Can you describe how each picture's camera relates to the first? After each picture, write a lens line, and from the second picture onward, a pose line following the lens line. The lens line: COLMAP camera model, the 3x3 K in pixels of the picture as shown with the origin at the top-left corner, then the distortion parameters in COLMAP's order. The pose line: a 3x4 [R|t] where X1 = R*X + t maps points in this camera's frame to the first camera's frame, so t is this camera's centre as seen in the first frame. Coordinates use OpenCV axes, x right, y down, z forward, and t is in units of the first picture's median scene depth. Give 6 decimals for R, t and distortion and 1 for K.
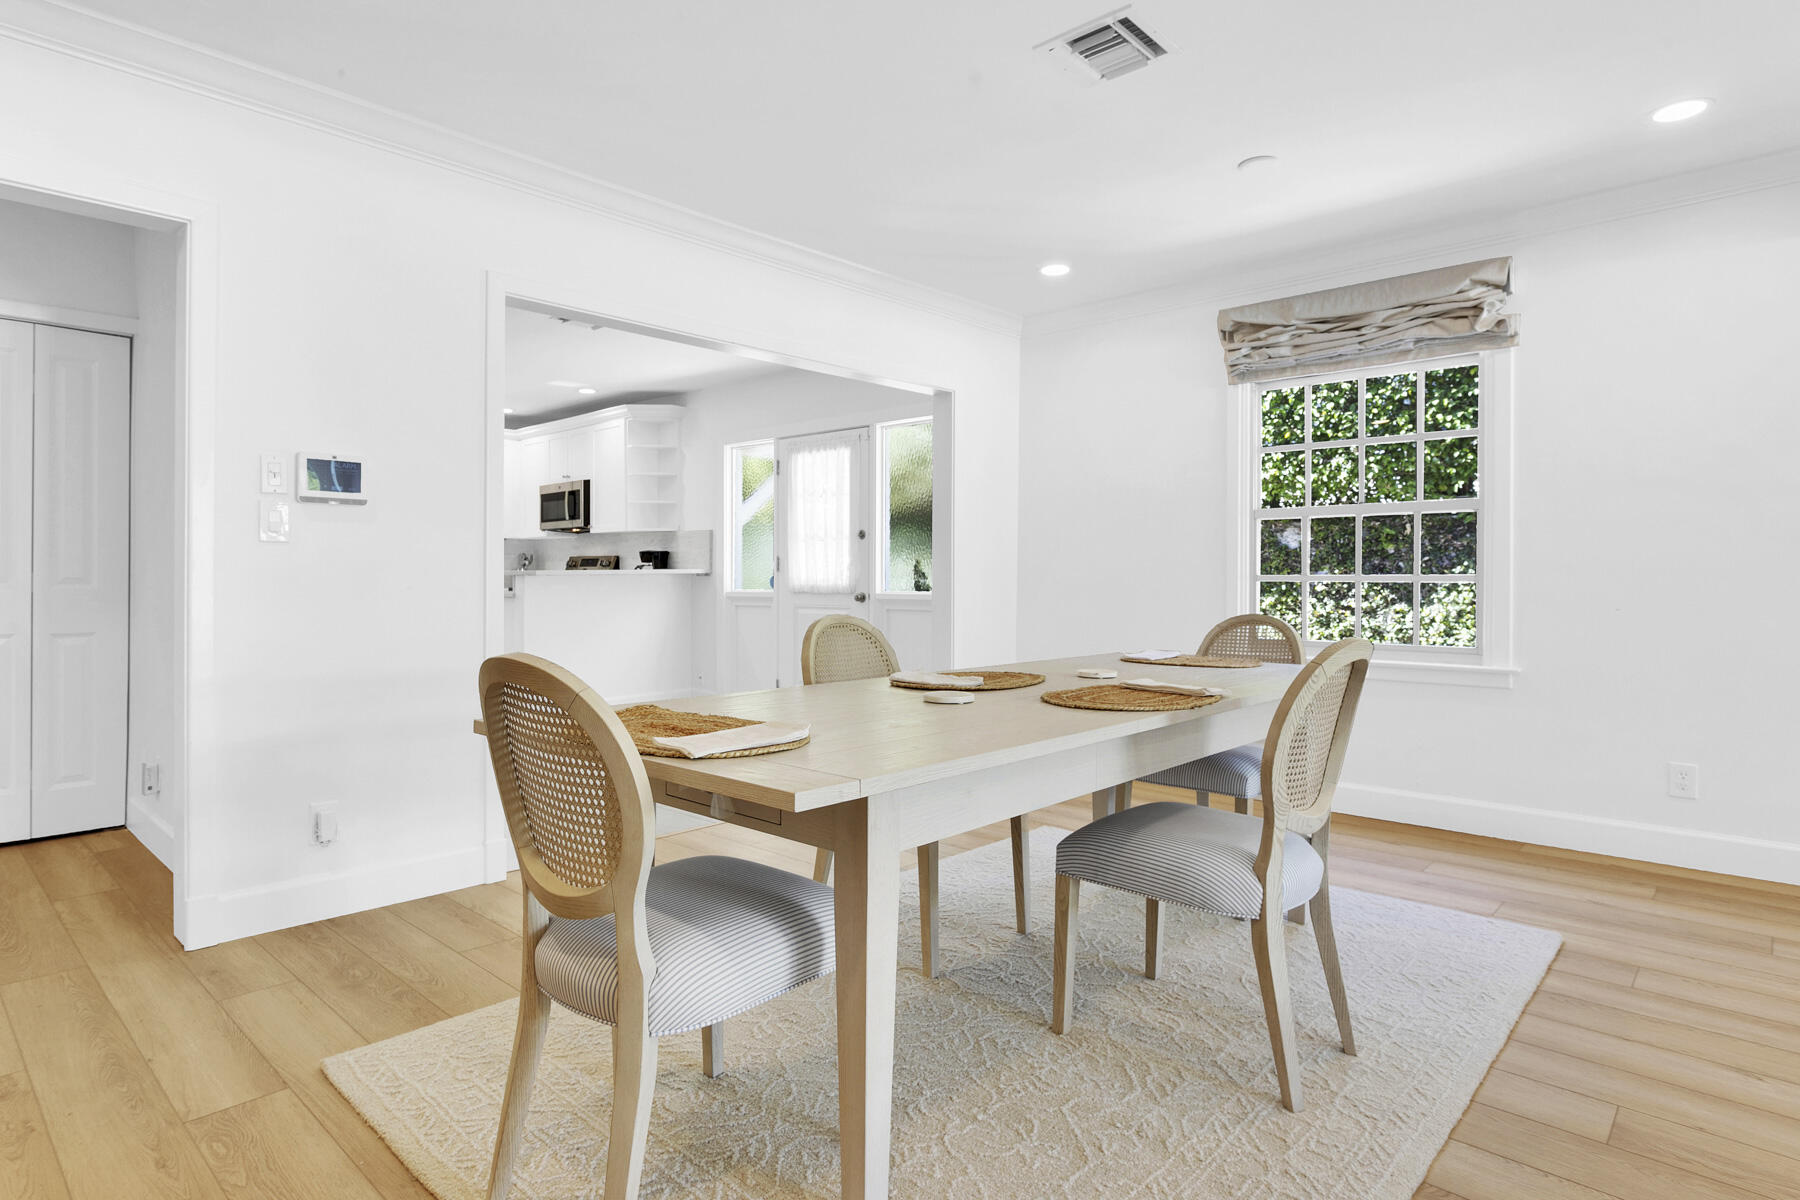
lens RADIAL K [[954.6, 0, 899.1], [0, 954.6, 579.3], [0, 0, 1]] dist [-0.001073, 0.000097]
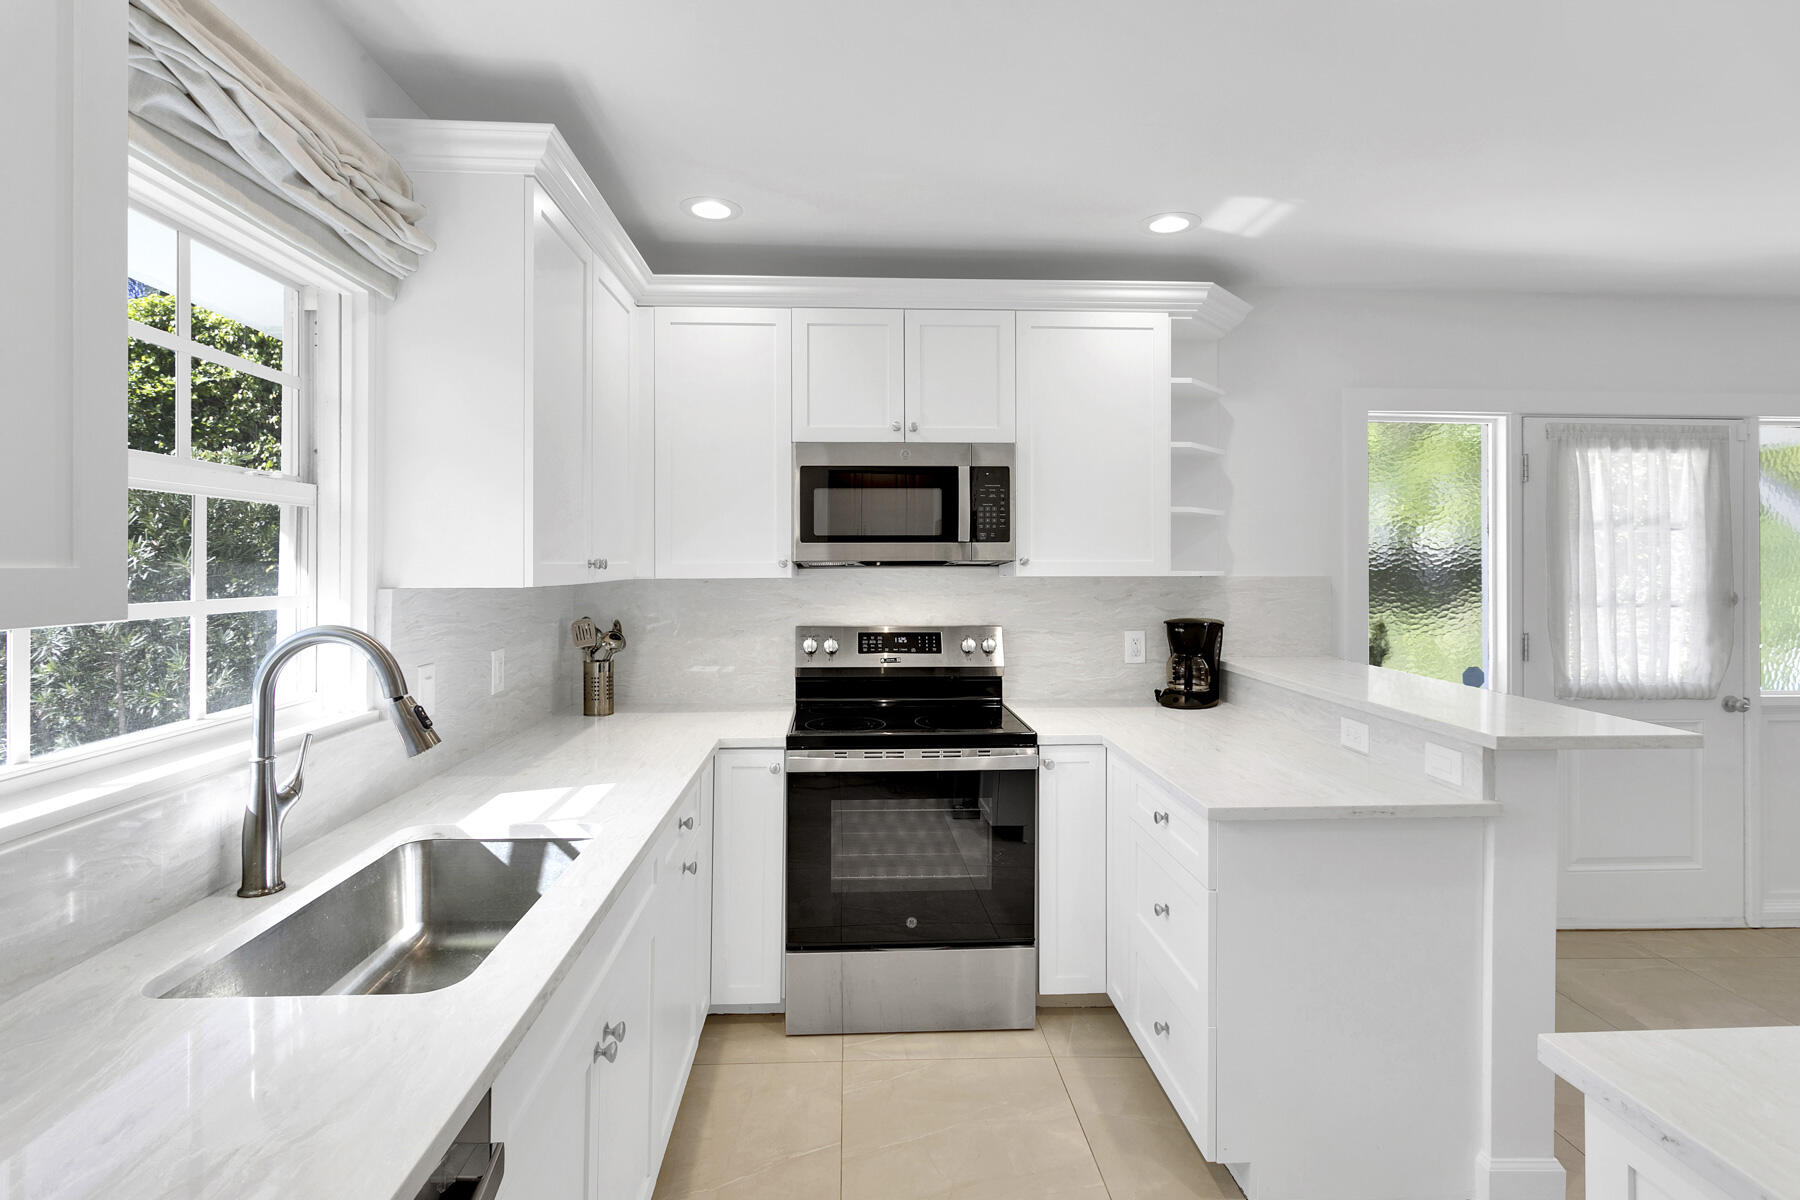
lens RADIAL K [[884.9, 0, 901.5], [0, 884.9, 560.0], [0, 0, 1]] dist [-0.000973, 0.000184]
pose [[0.687107, 0.001509, 0.726555, -0.629578], [-0.000849, 0.999999, -0.001275, -0.055228], [-0.726556, 0.000259, 0.687107, 0.780478]]
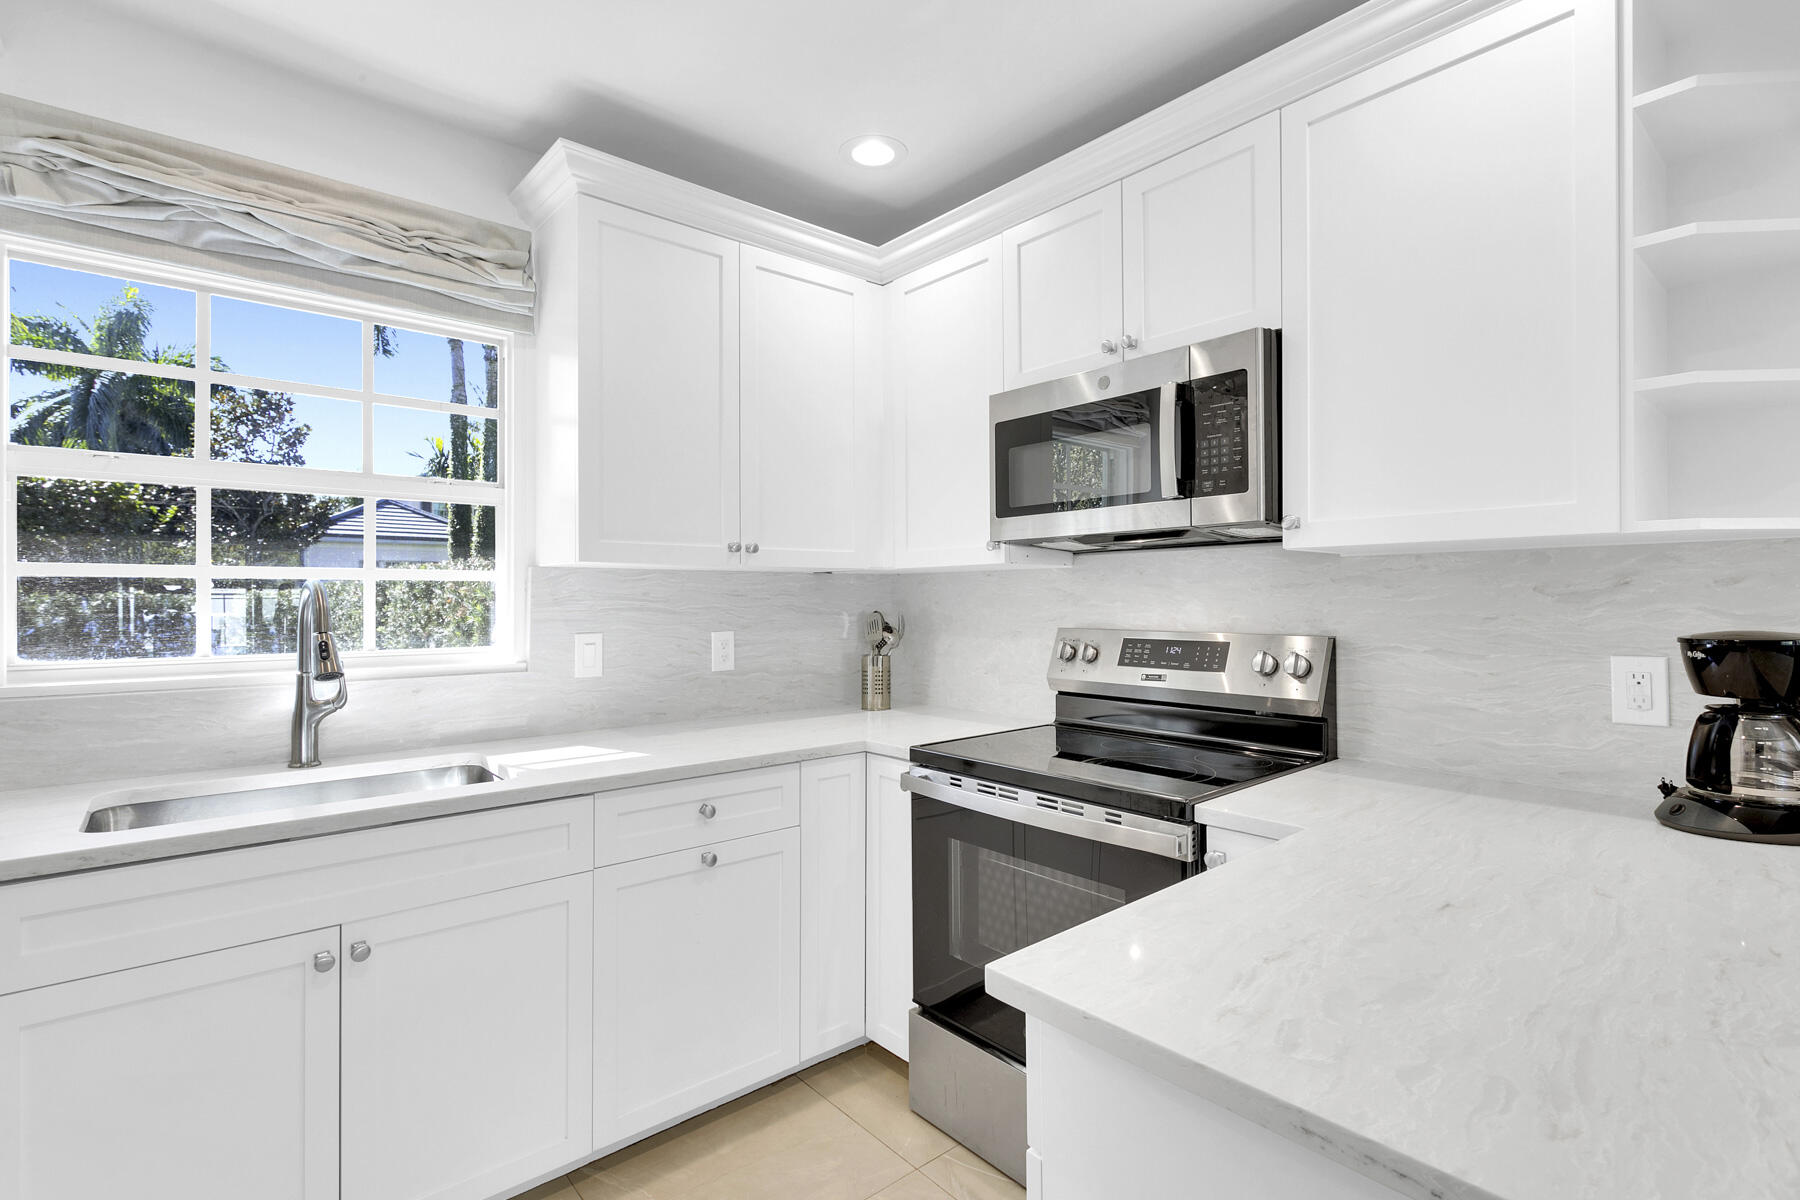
lens RADIAL K [[866.6, 0, 895.8], [0, 866.6, 597.6], [0, 0, 1]] dist [-0.001321, -0.000091]
pose [[0.992107, -0.004298, -0.125320, -0.393972], [0.004035, 0.999989, -0.002353, -0.036229], [0.125329, 0.001829, 0.992114, 0.771257]]
